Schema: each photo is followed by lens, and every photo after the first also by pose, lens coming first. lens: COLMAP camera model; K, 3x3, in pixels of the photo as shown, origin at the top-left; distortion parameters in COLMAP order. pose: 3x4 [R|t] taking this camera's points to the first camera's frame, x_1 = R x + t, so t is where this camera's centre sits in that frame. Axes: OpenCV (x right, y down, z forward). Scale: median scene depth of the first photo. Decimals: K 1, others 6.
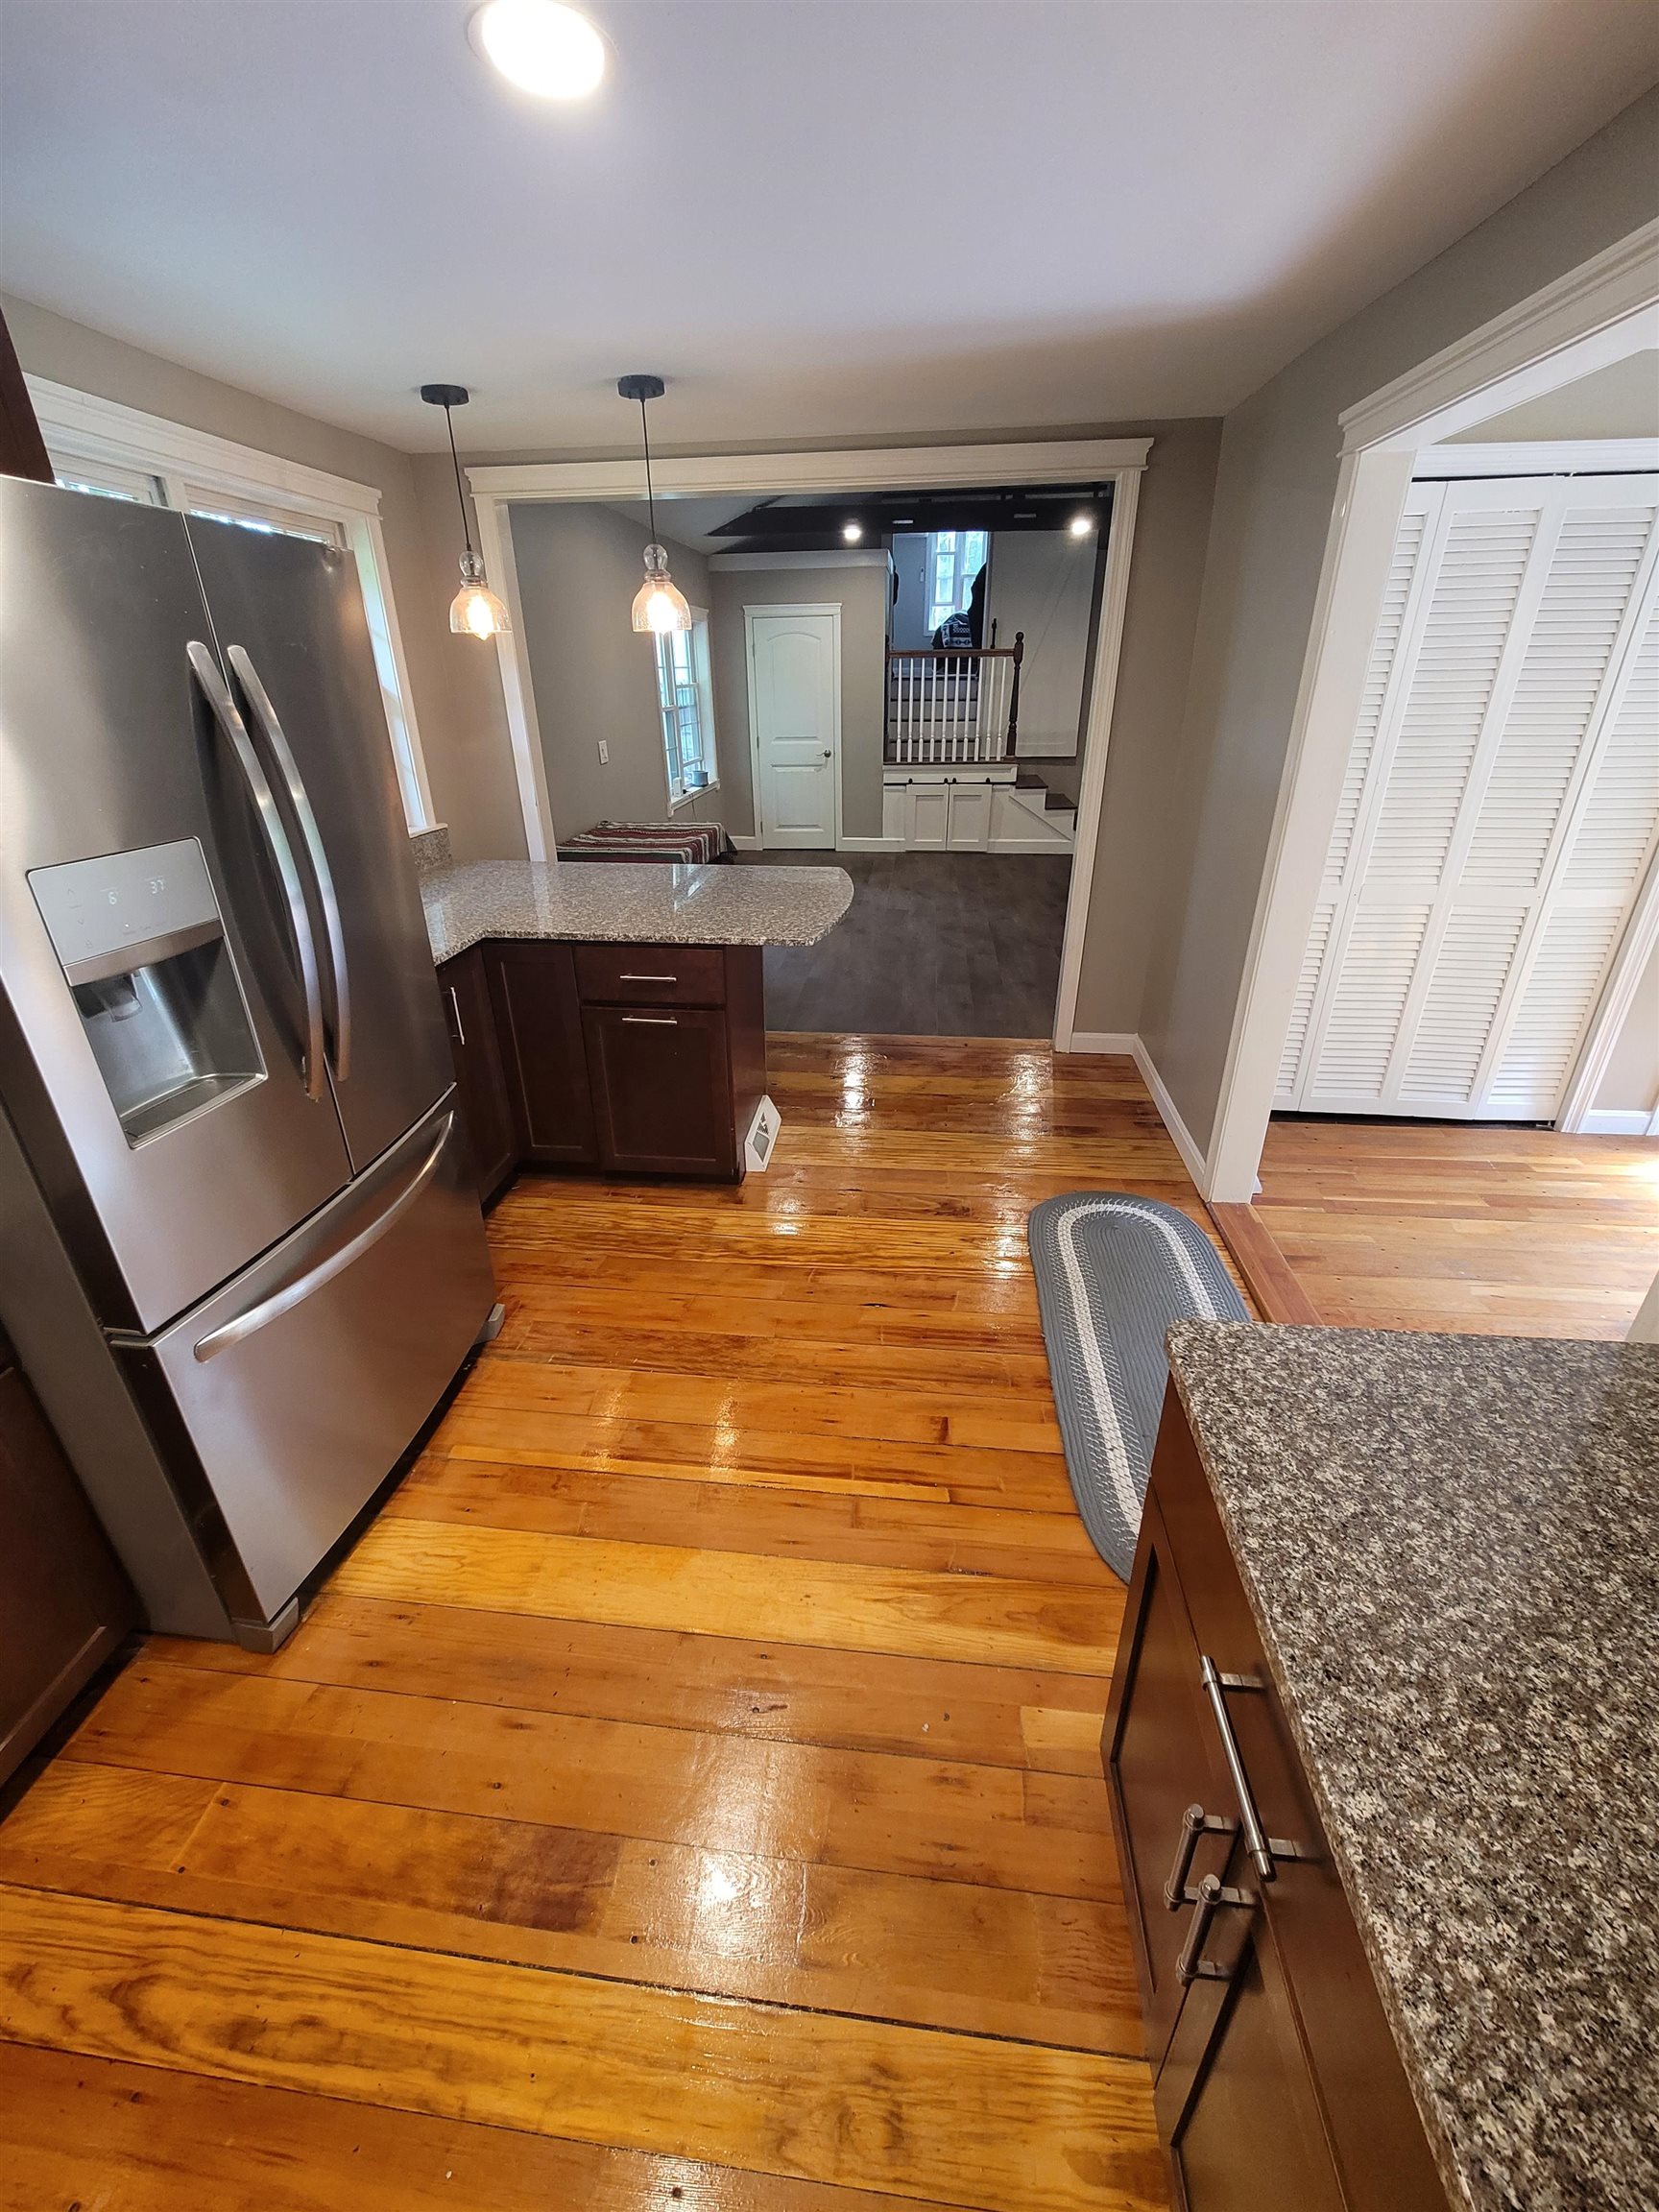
lens RADIAL K [[899.1, 0, 820.5], [0, 899.1, 1109.9], [0, 0, 1]] dist [0.004741, -0.001923]
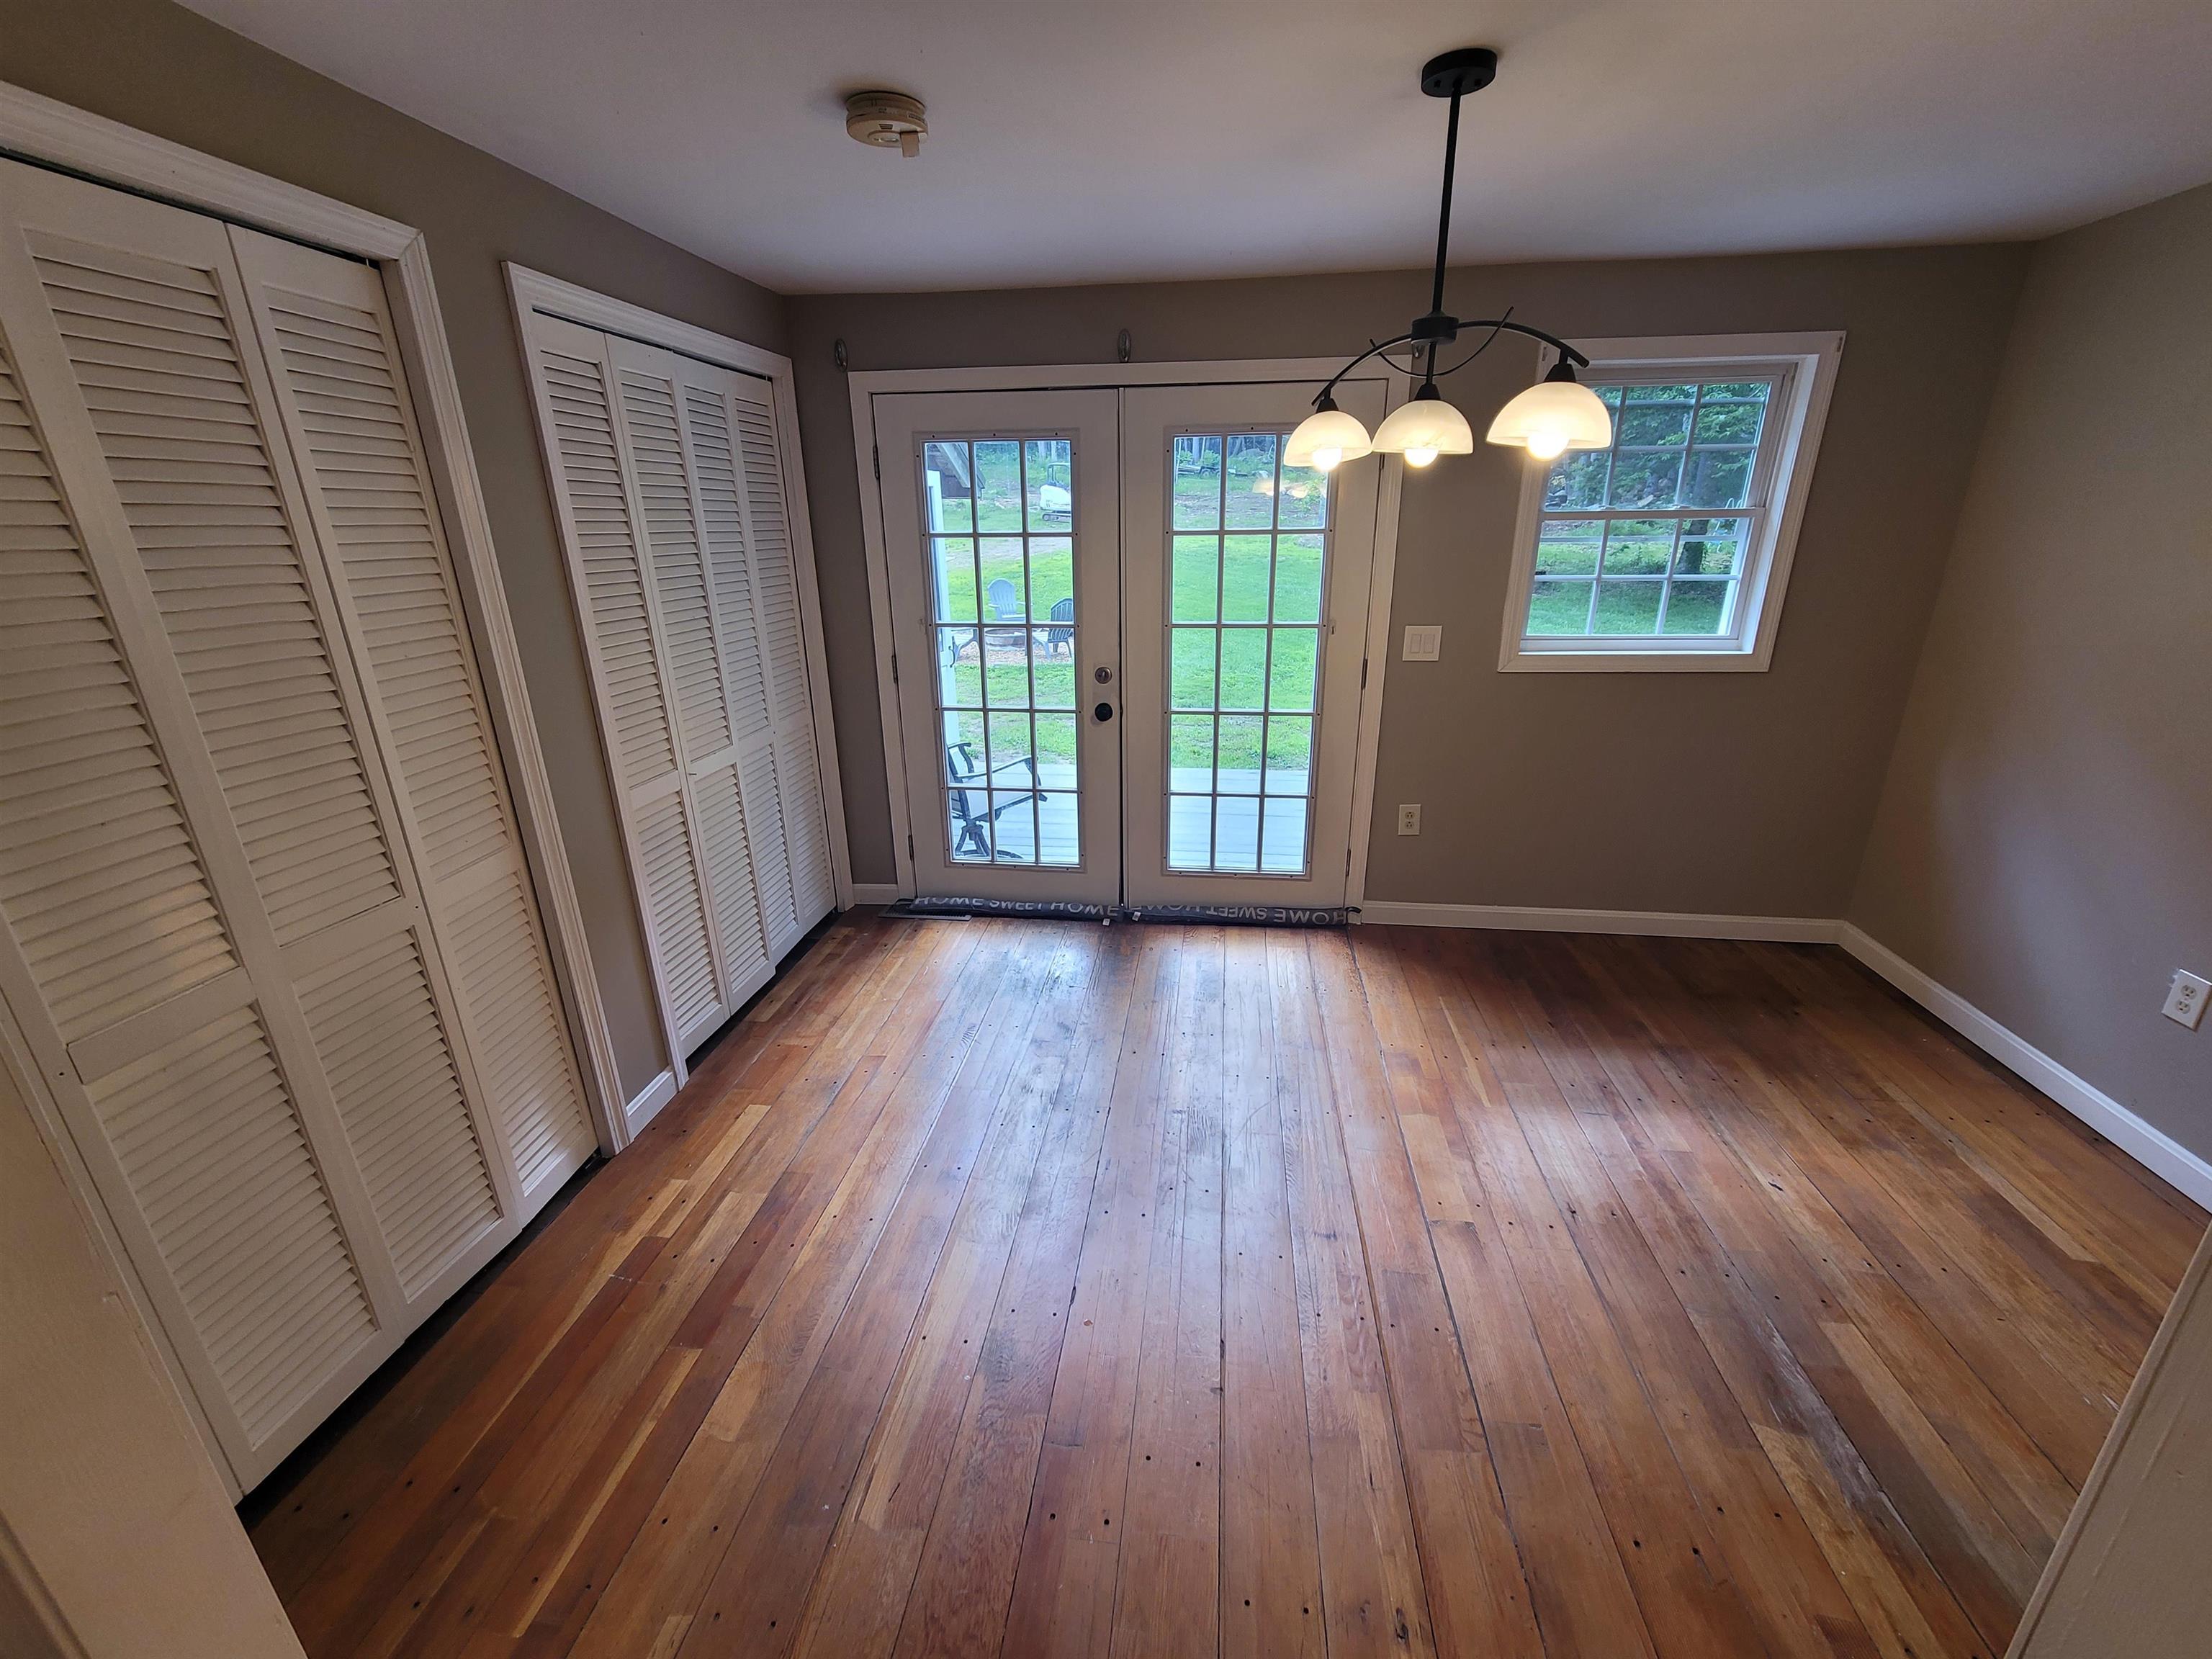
lens RADIAL K [[899.1, 0, 1107.8], [0, 899.1, 840.6], [0, 0, 1]] dist [0.004741, -0.001923]
pose [[0.012687, -0.321732, 0.946746, 0.247729], [0.445906, 0.849284, 0.282637, -0.235635], [-0.894990, 0.418574, 0.154237, 0.473162]]
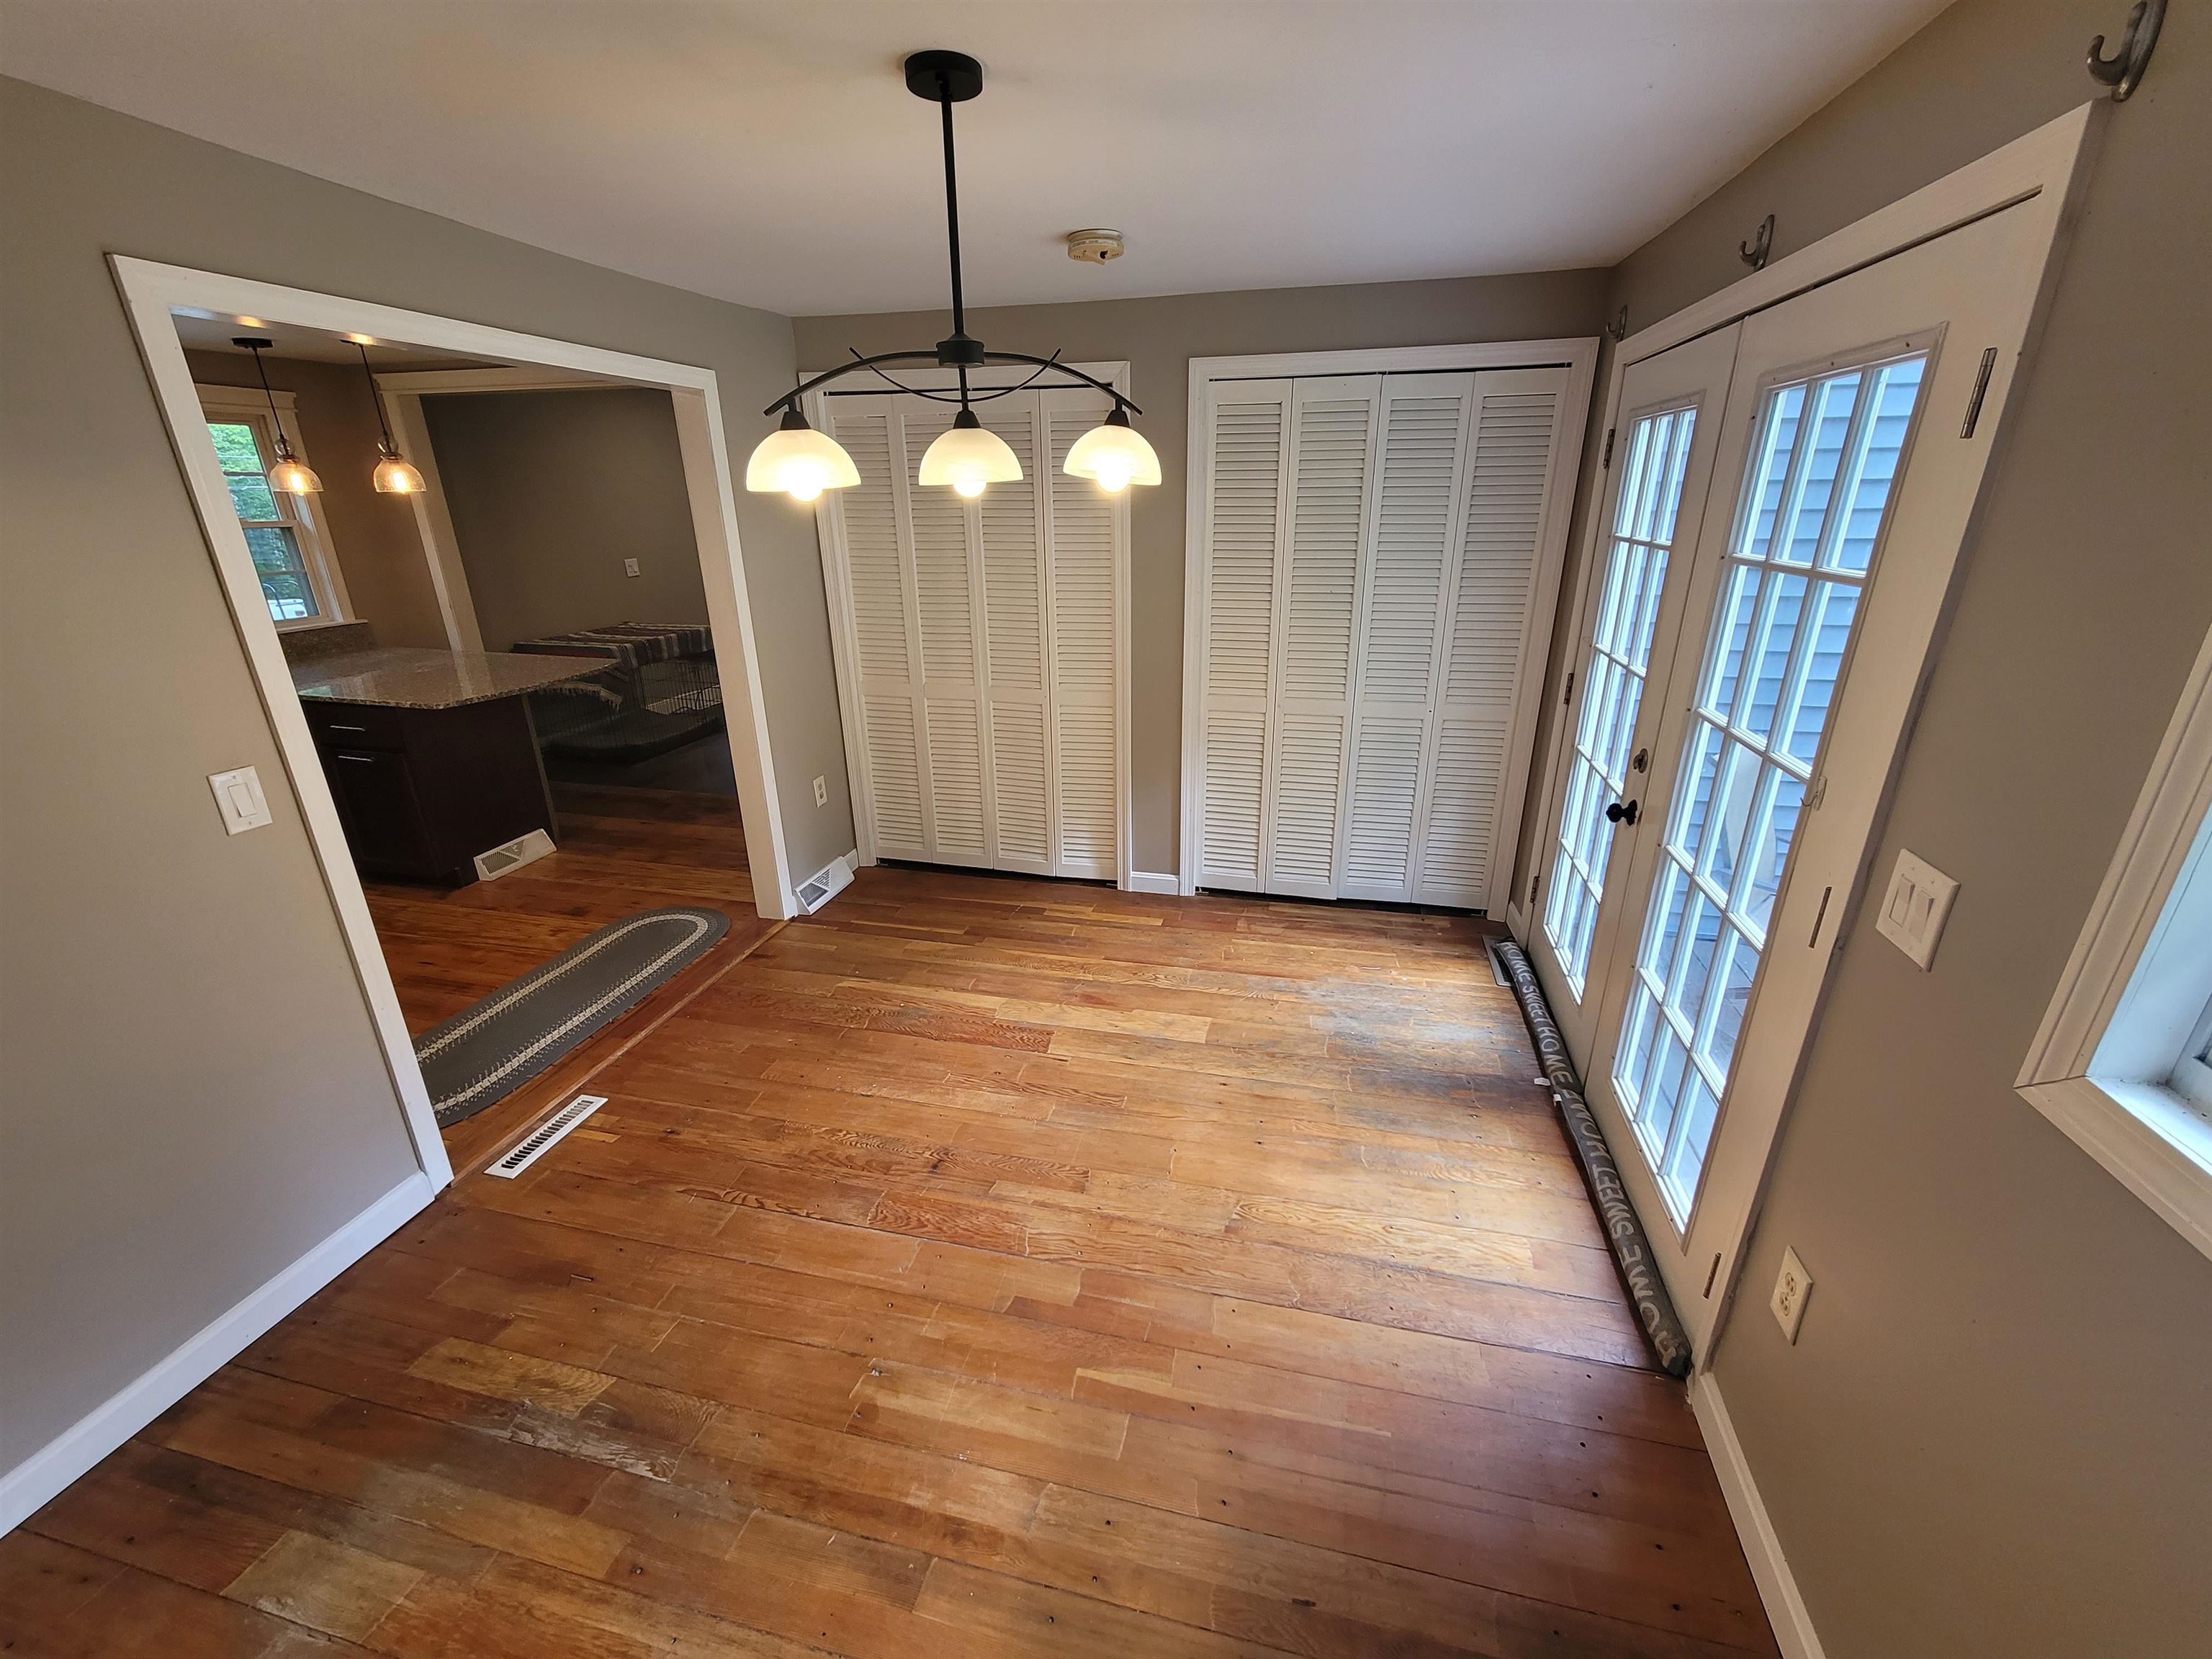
lens RADIAL K [[901.2, 0, 1100.8], [0, 901.2, 834.3], [0, 0, 1]] dist [0.001270, 0.000082]
pose [[0.990901, 0.049785, -0.125044, 1.032020], [-0.060468, 0.994701, -0.083147, 0.057609], [0.120242, 0.089952, 0.988661, -0.231621]]
